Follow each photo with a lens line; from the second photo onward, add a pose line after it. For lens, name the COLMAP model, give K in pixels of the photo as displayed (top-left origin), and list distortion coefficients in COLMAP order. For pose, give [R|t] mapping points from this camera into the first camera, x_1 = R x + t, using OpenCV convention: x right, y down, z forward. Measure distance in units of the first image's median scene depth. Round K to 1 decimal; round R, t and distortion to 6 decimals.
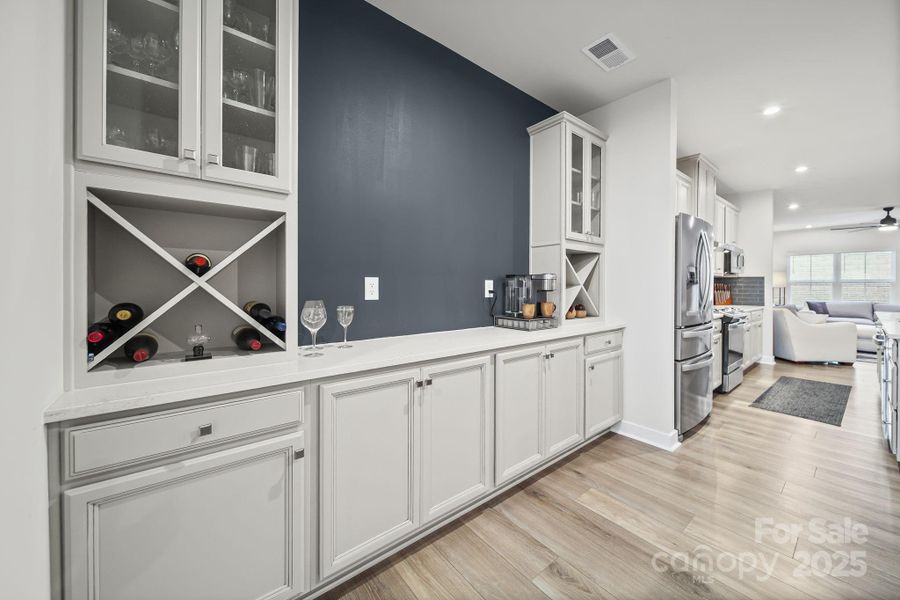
lens RADIAL K [[326.2, 0, 447.4], [0, 326.2, 288.7], [0, 0, 1]] dist [-0.001825, -0.001536]
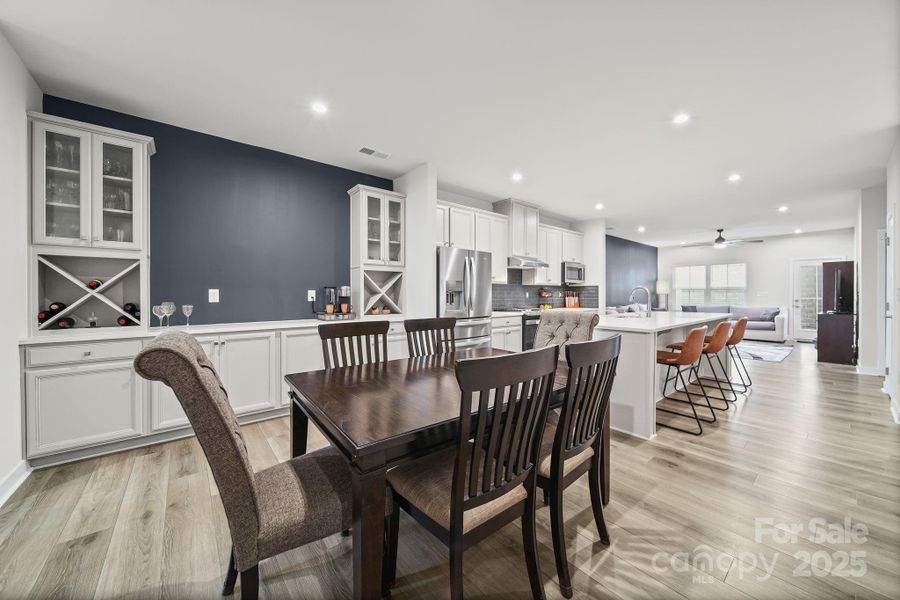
lens RADIAL K [[322.4, 0, 449.6], [0, 322.4, 296.9], [0, 0, 1]] dist [-0.004145, 0.000549]
pose [[0.999788, -0.004477, 0.020092, 0.650584], [0.004441, 0.999988, 0.001819, 0.005334], [-0.020100, -0.001730, 0.999796, -0.494079]]
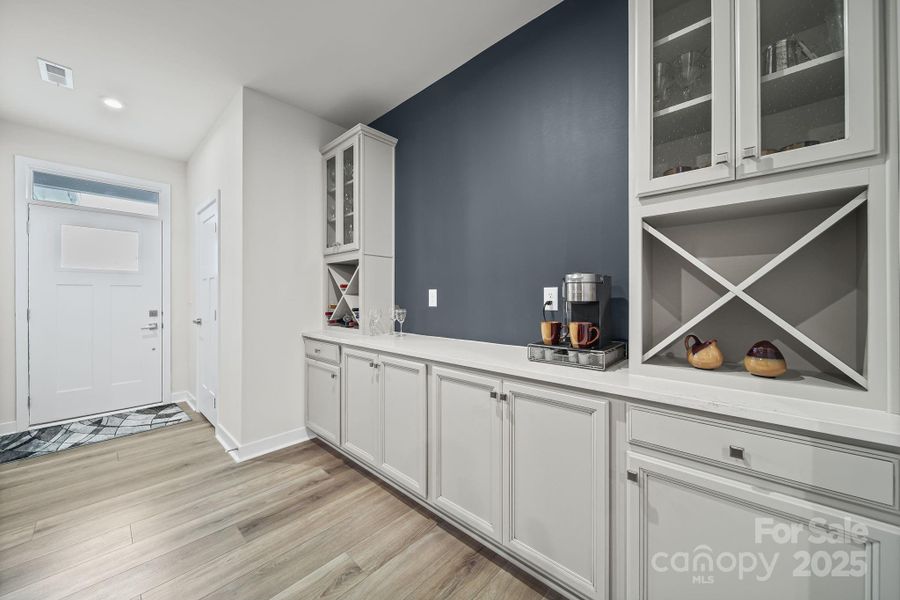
lens RADIAL K [[326.2, 0, 442.8], [0, 326.2, 293.8], [0, 0, 1]] dist [-0.001825, -0.001536]
pose [[0.166176, -0.009722, -0.986048, 0.692482], [-0.004210, 0.999935, -0.010568, -0.002227], [0.986087, 0.005907, 0.166124, 0.540501]]
